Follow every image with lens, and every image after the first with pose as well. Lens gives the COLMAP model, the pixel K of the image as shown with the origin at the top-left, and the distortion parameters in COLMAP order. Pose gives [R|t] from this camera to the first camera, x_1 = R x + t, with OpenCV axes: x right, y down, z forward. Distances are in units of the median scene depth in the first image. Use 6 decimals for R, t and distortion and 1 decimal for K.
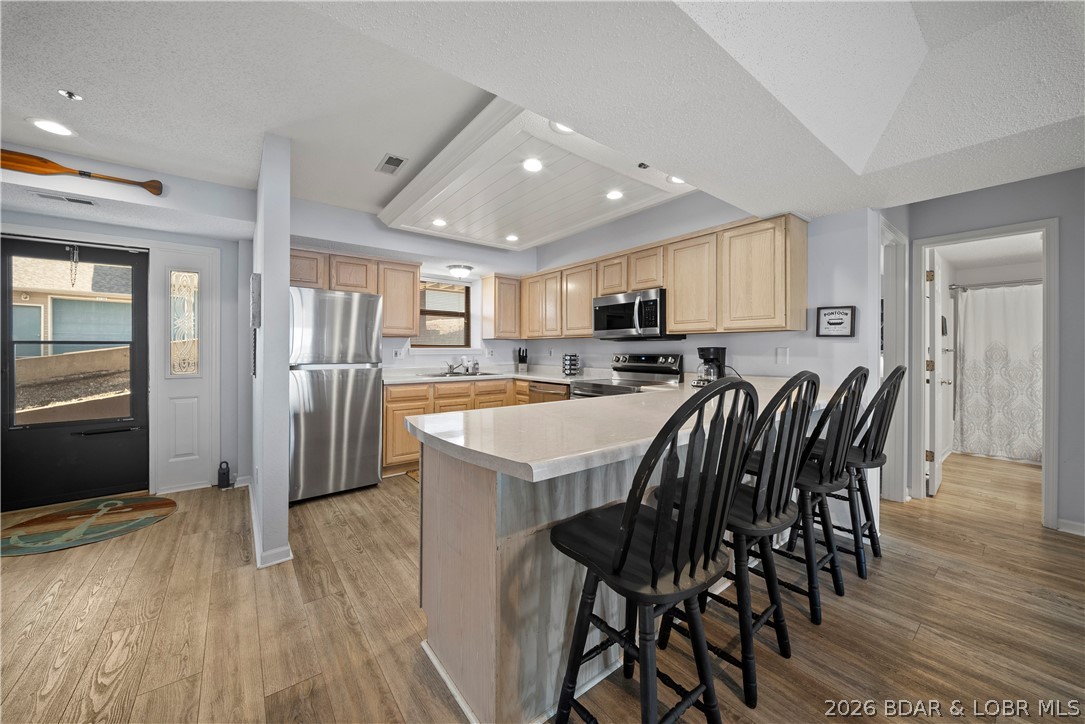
lens RADIAL K [[387.5, 0, 541.7], [0, 387.5, 347.6], [0, 0, 1]] dist [0.001767, -0.004487]
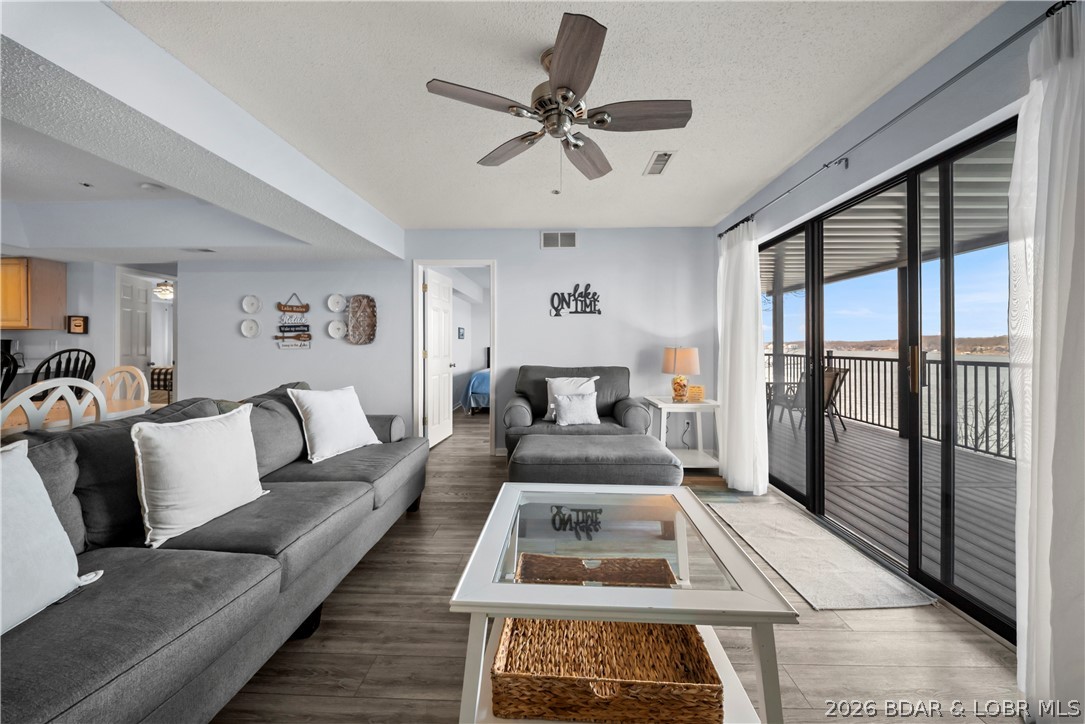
lens RADIAL K [[387.5, 0, 541.7], [0, 387.5, 347.6], [0, 0, 1]] dist [0.001767, -0.004487]
pose [[0.650568, 0.002507, 0.759444, 0.586014], [-0.001224, 0.999997, -0.002252, 0.025027], [-0.759447, 0.000536, 0.650568, -1.181226]]
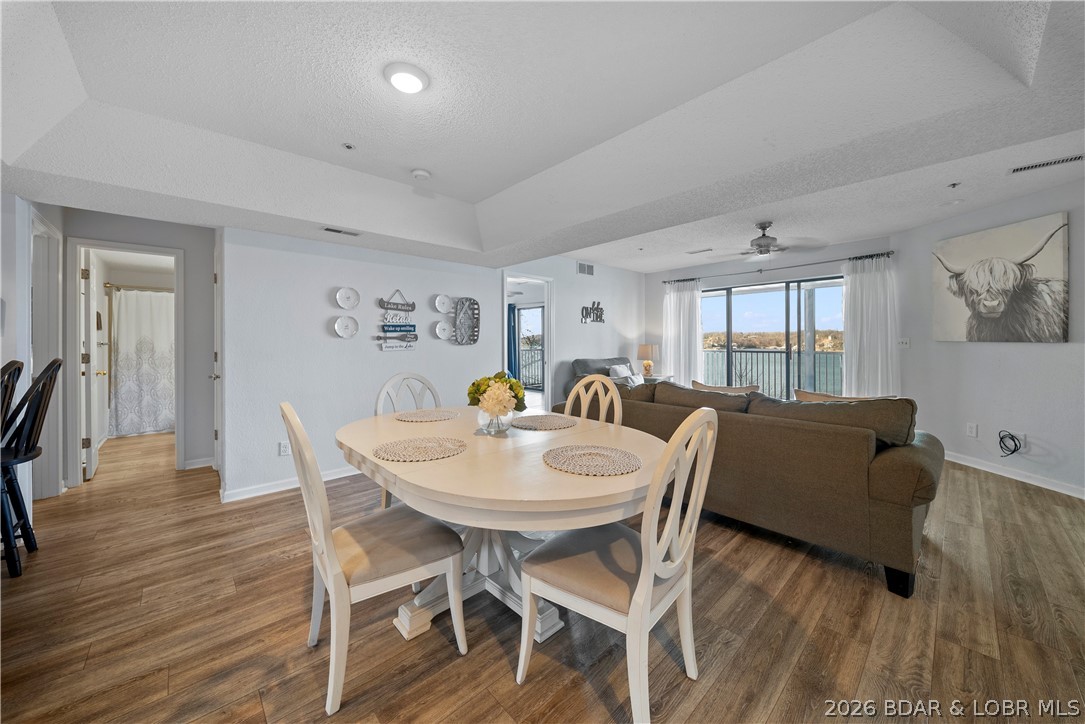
lens RADIAL K [[391.9, 0, 539.1], [0, 391.9, 341.9], [0, 0, 1]] dist [-0.006938, -0.000160]
pose [[-0.082857, -0.003338, 0.996556, -0.133679], [0.002273, 0.999991, 0.003539, -0.000030], [-0.996559, 0.002559, -0.082848, -0.128294]]
